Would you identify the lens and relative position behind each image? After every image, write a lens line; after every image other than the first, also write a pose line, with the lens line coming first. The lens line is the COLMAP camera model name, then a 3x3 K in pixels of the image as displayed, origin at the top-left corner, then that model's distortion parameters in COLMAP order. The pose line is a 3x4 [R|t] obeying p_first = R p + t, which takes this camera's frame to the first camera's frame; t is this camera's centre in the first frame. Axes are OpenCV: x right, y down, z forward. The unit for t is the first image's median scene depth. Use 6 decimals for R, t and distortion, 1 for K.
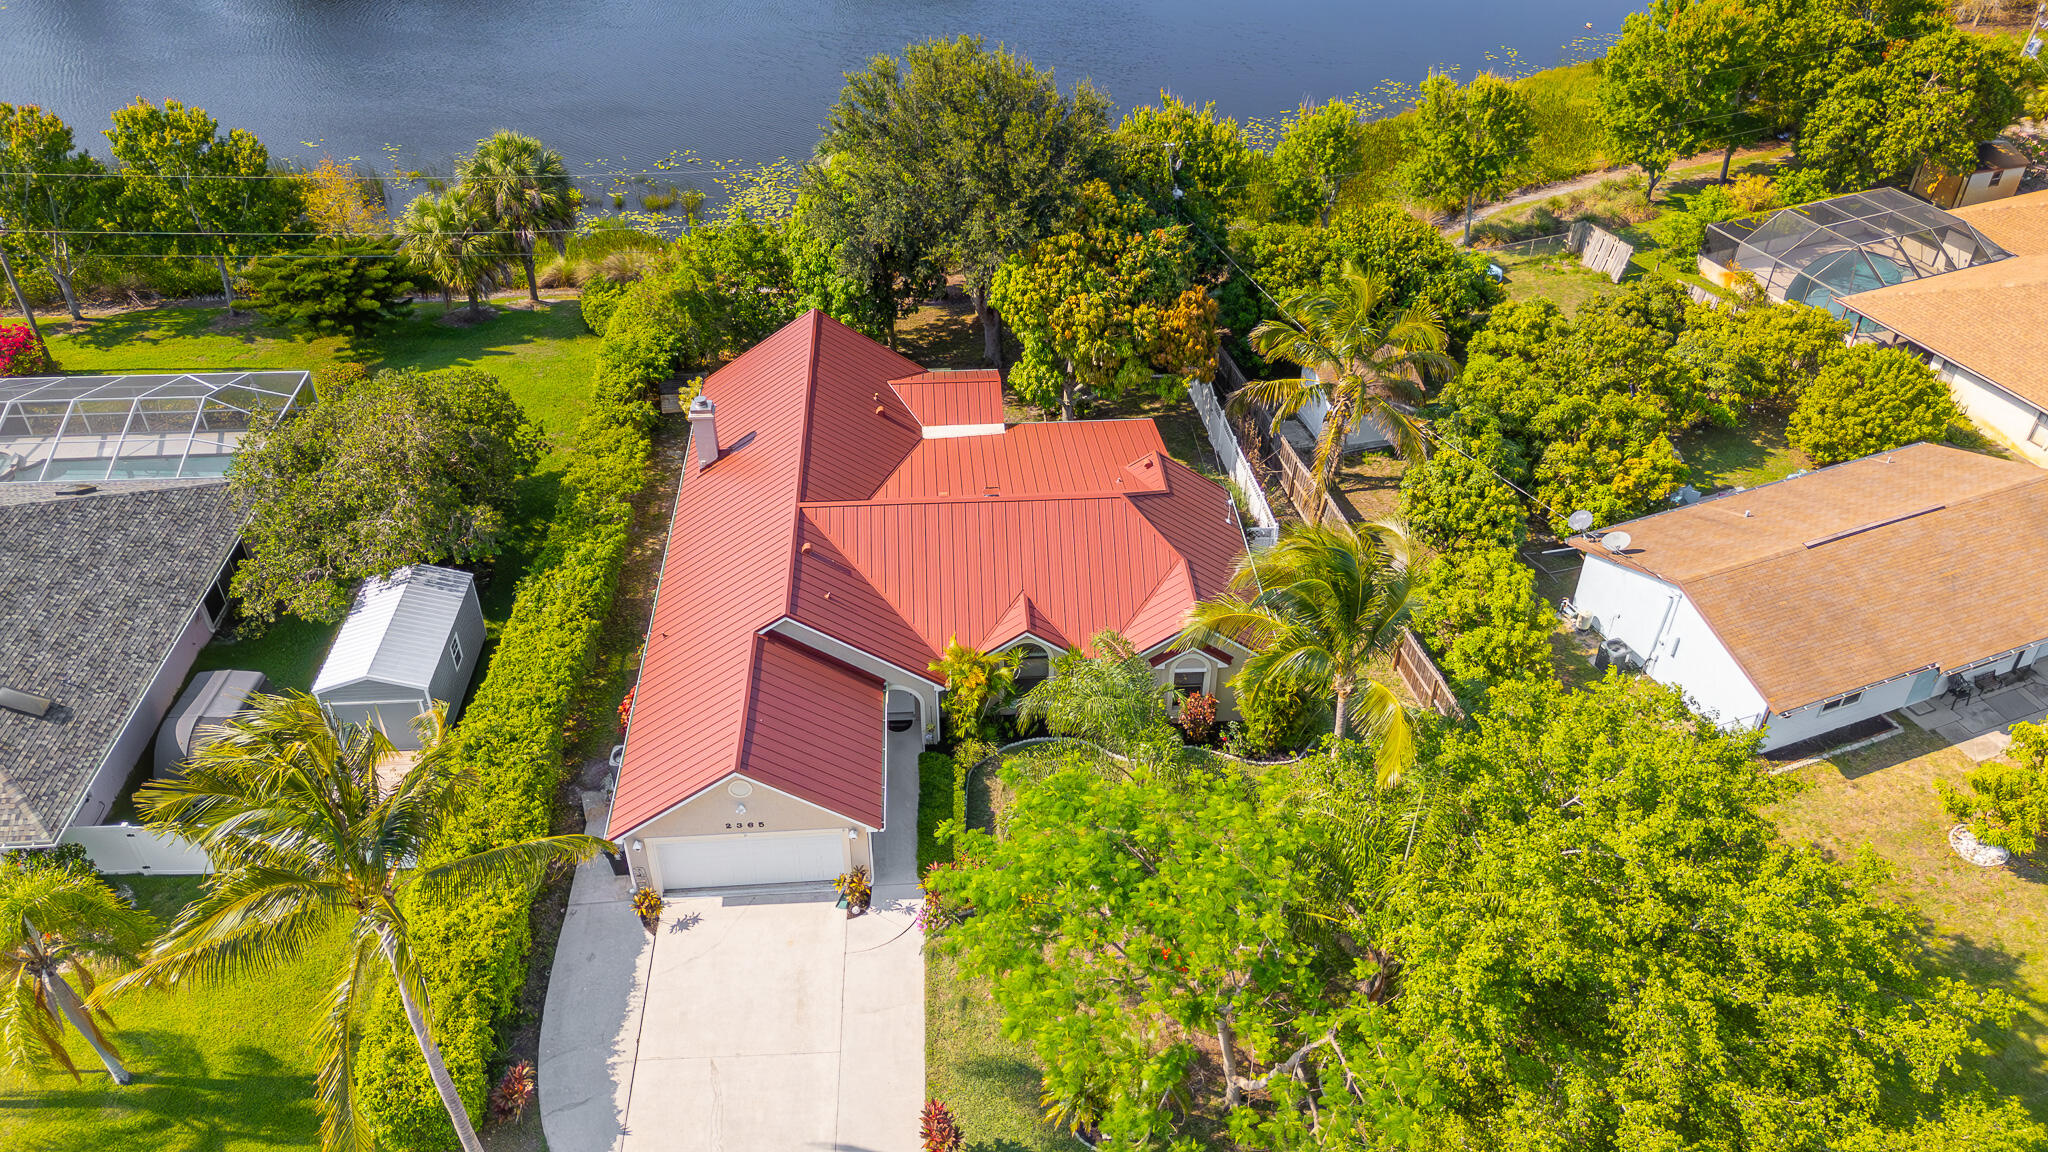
lens RADIAL K [[1526.7, 0, 1015.5], [0, 1526.7, 574.4], [0, 0, 1]] dist [0.012417, -0.001683]
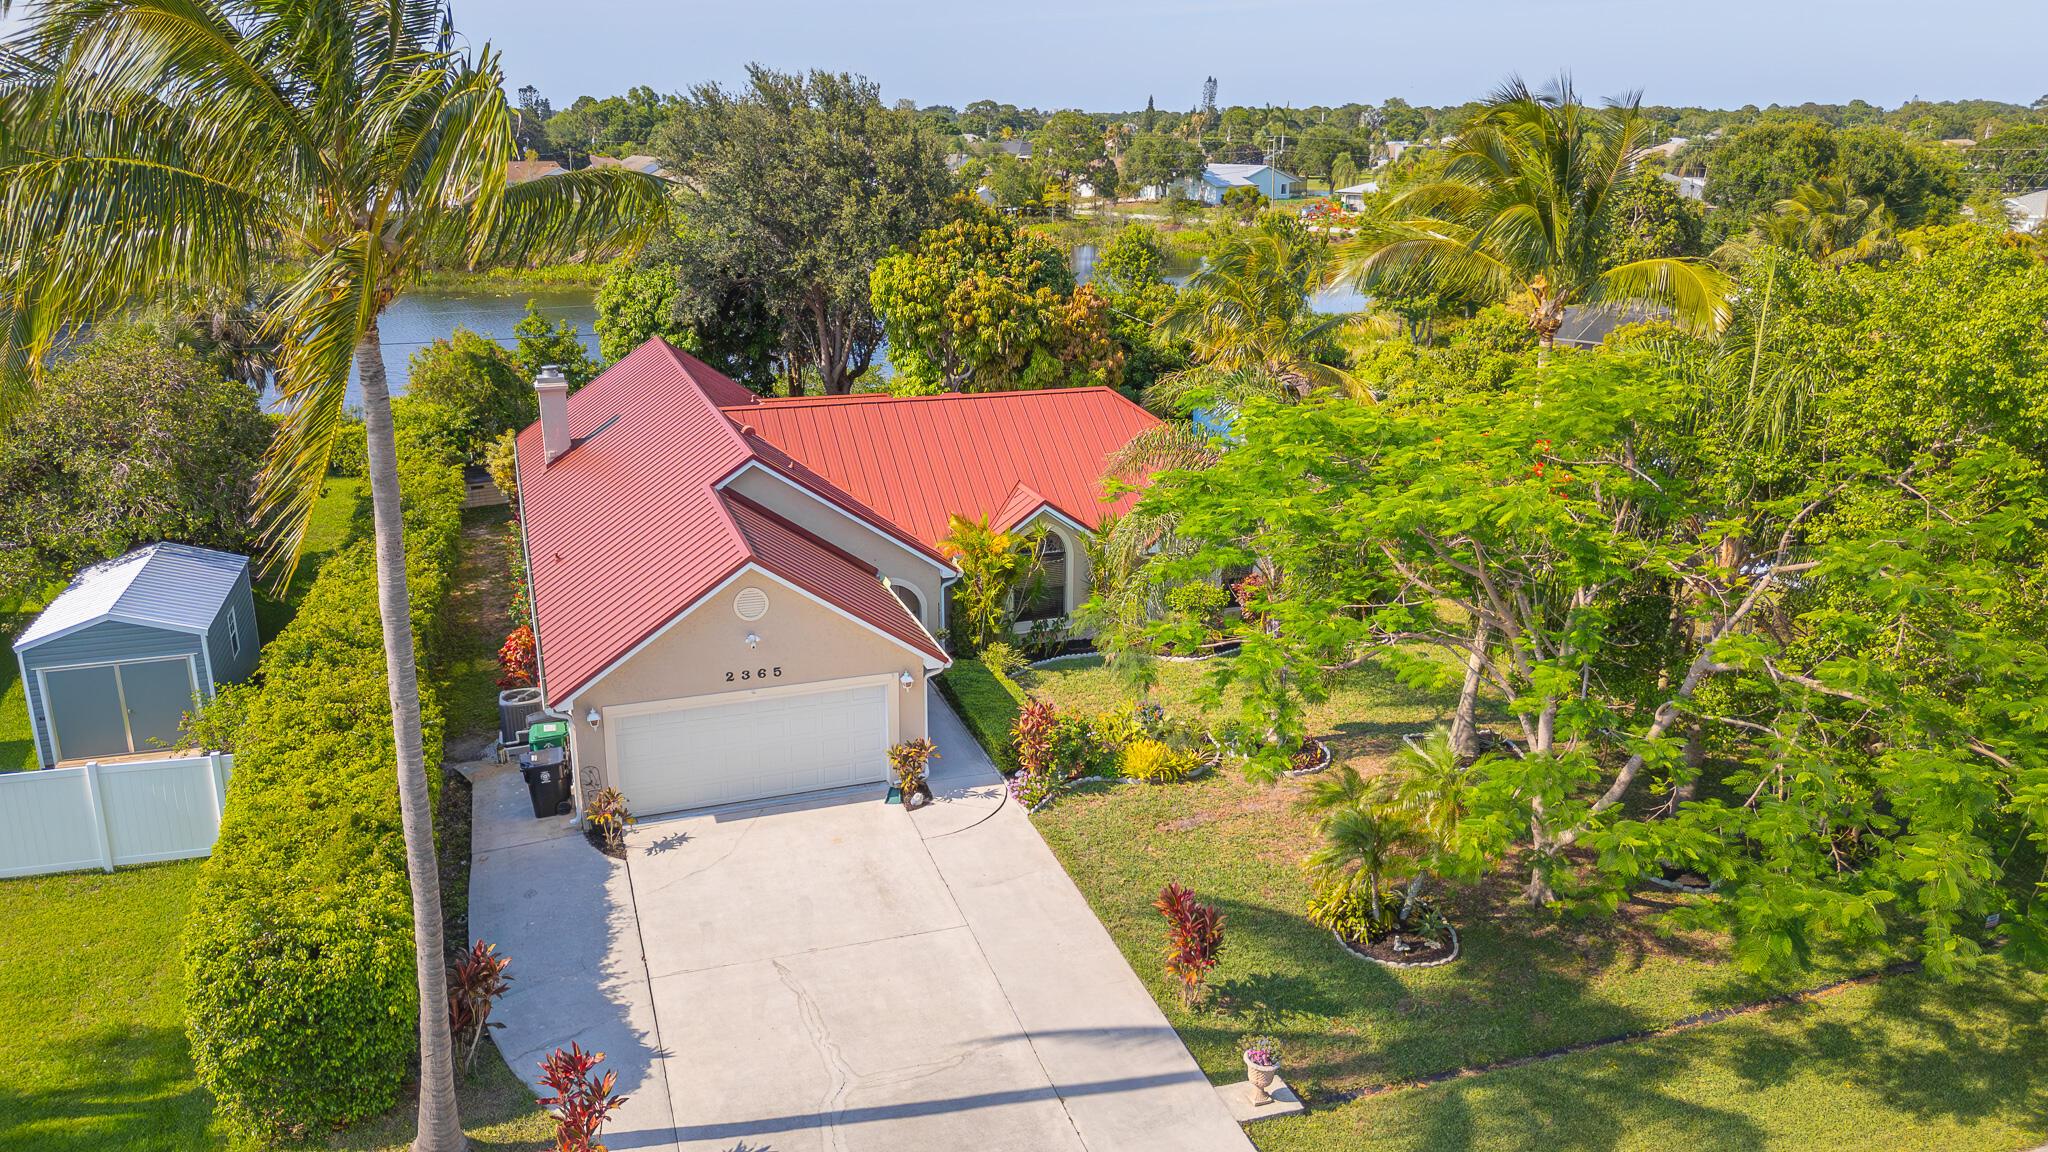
lens RADIAL K [[1526.7, 0, 1015.6], [0, 1526.7, 576.0], [0, 0, 1]] dist [0.012417, -0.001683]
pose [[0.964314, -0.074603, 0.254033, -0.208039], [0.157627, 0.932677, -0.324451, 0.323586], [-0.212726, 0.352915, 0.911153, 0.296293]]
